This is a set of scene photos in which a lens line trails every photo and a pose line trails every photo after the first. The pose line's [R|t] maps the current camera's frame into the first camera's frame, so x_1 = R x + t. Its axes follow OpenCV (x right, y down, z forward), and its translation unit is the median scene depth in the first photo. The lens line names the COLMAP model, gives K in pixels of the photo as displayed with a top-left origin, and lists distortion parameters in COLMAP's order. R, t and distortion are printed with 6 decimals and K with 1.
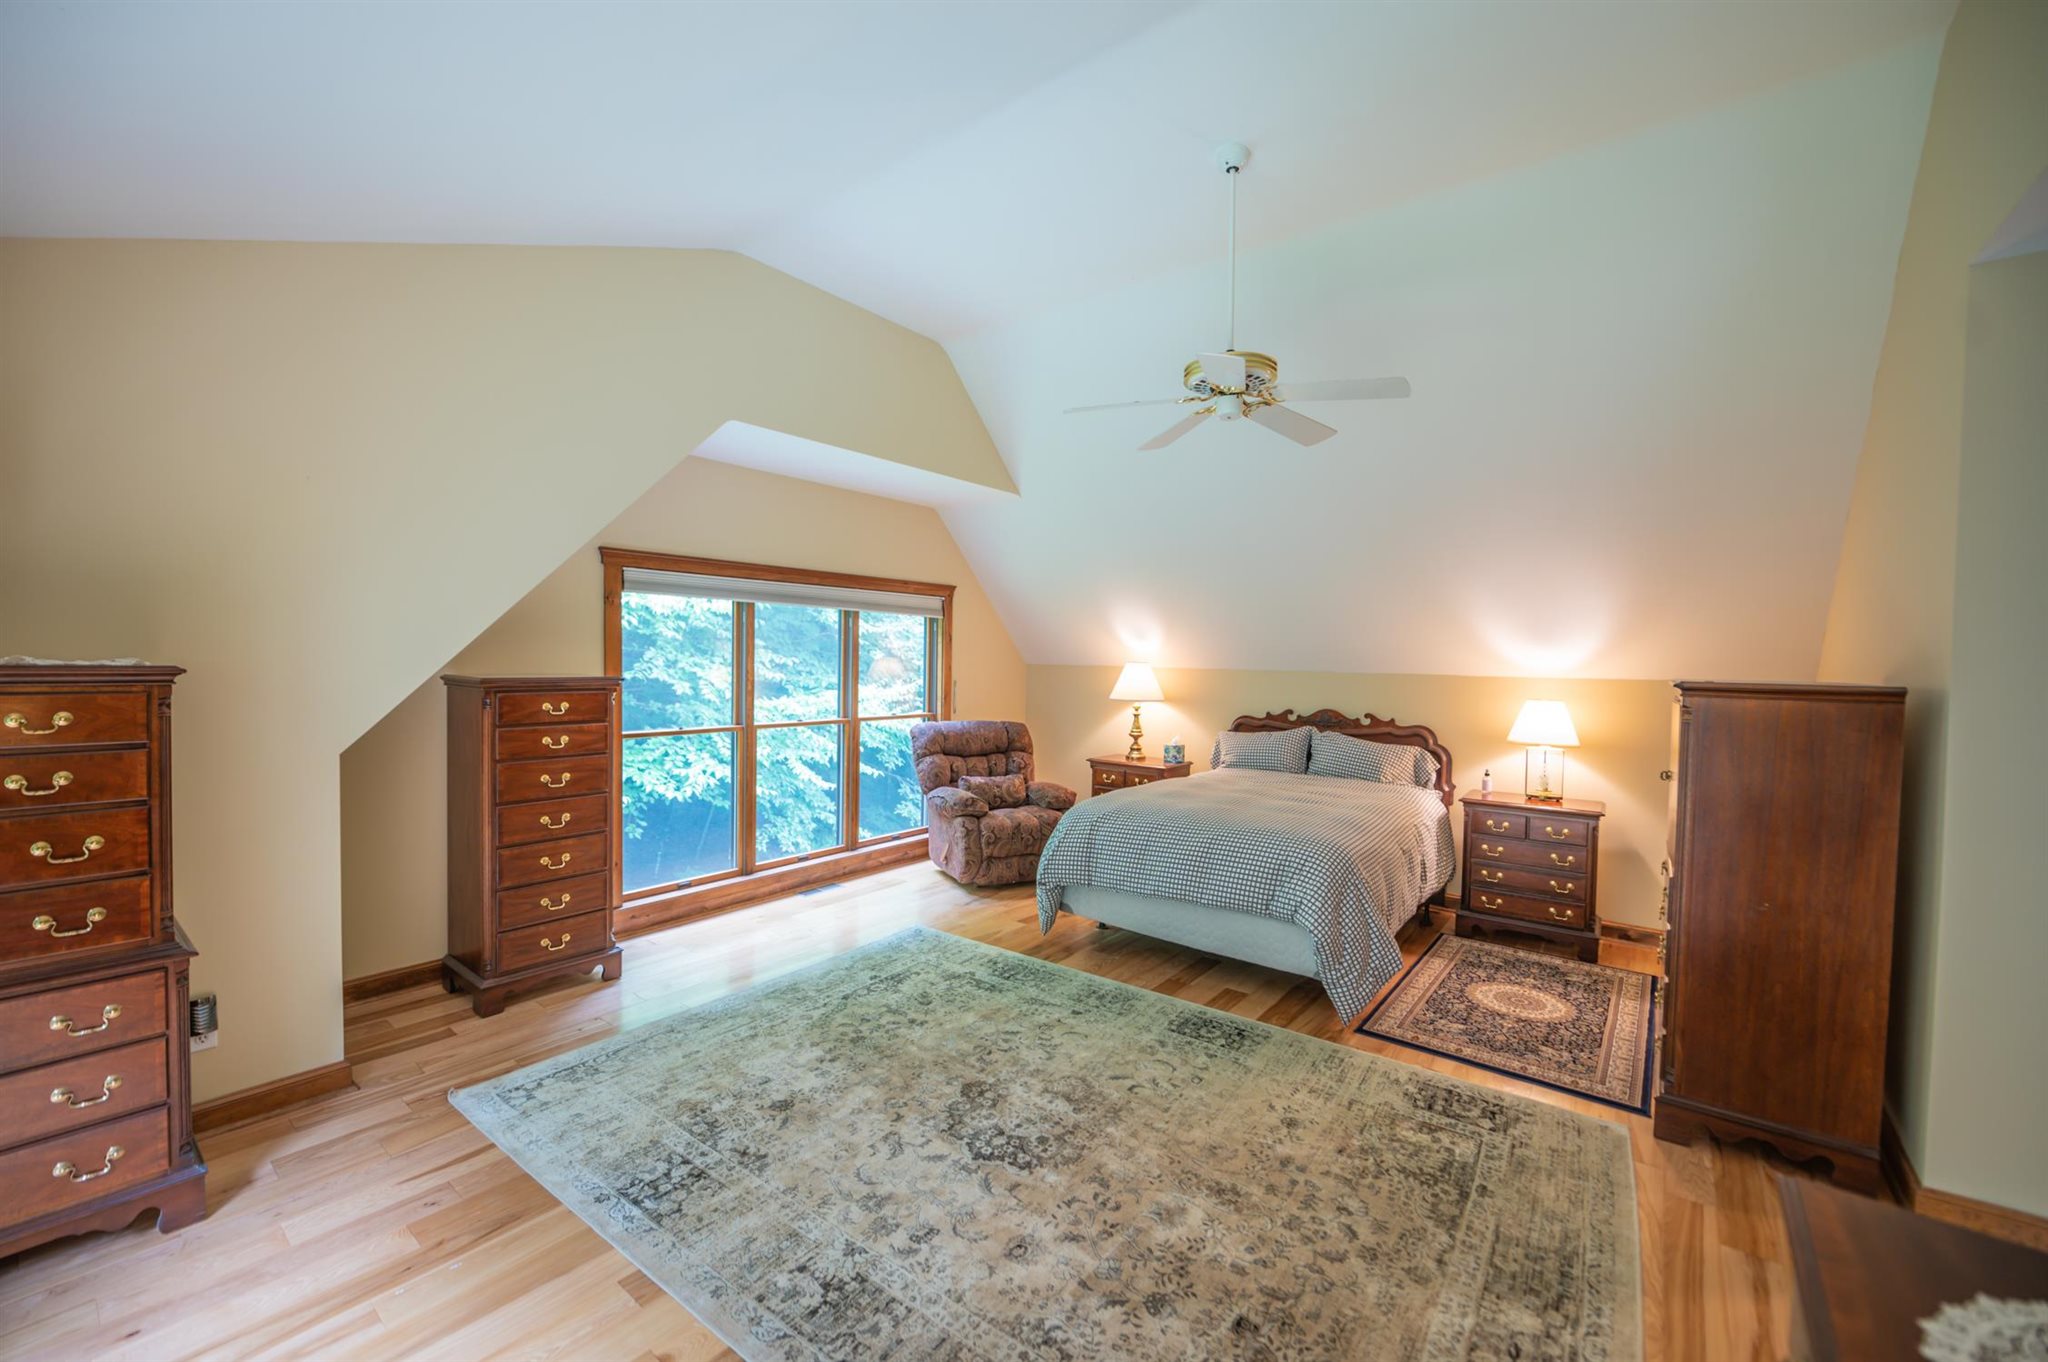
lens RADIAL K [[817.4, 0, 1016.2], [0, 817.4, 672.3], [0, 0, 1]] dist [-0.006583, -0.001013]
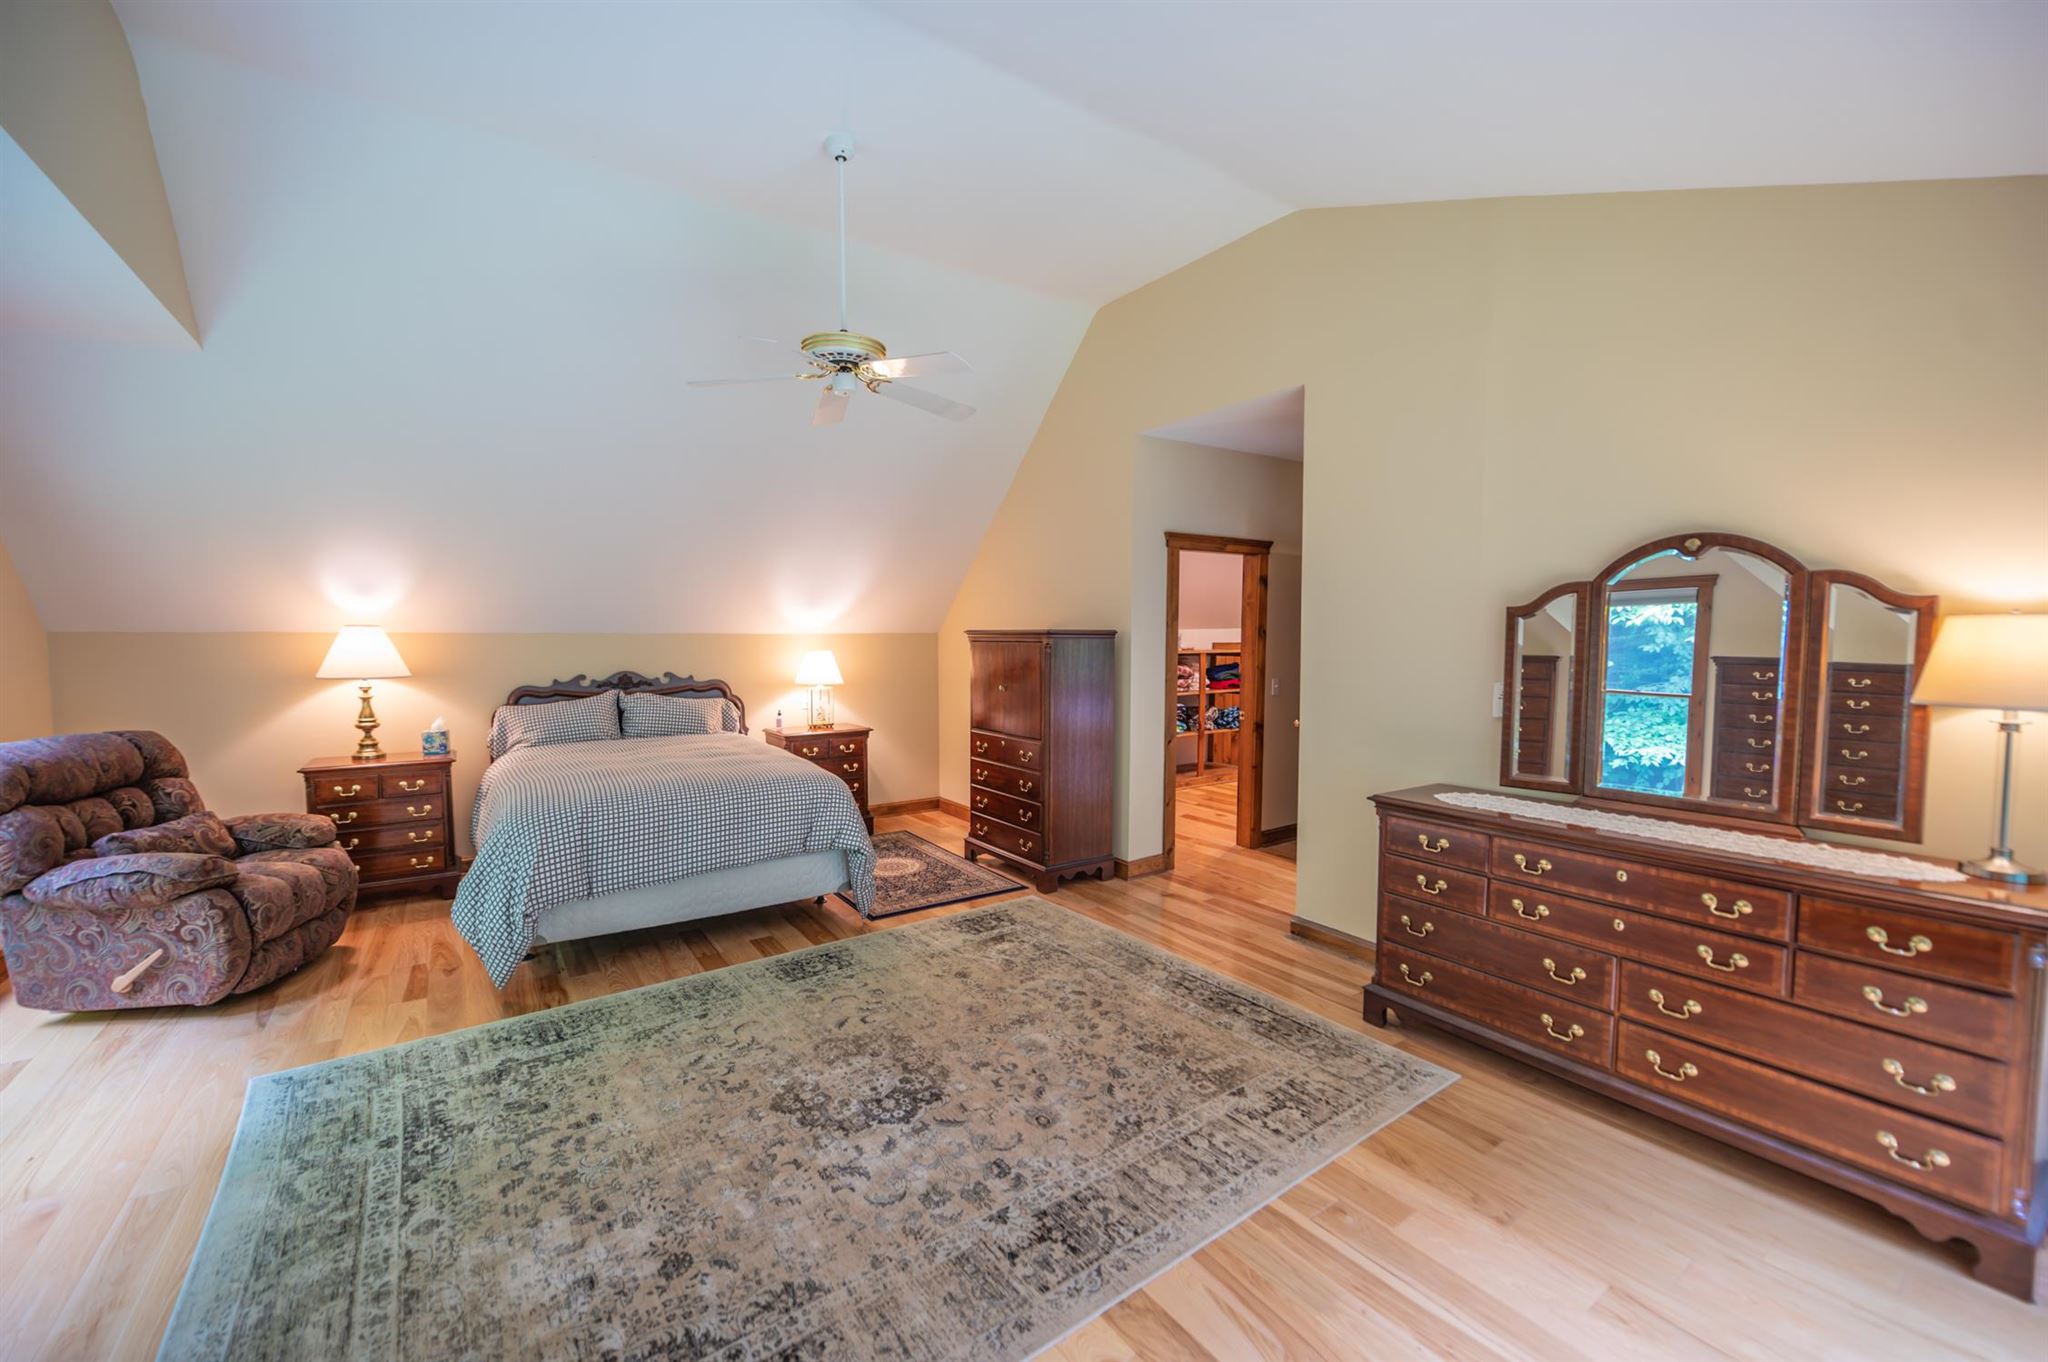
lens RADIAL K [[817.4, 0, 1009.9], [0, 817.4, 687.6], [0, 0, 1]] dist [-0.006583, -0.001013]
pose [[0.298399, -0.080985, 0.950999, -0.607594], [0.022154, 0.996713, 0.077926, -0.001903], [-0.954184, -0.002185, 0.299213, 0.391318]]
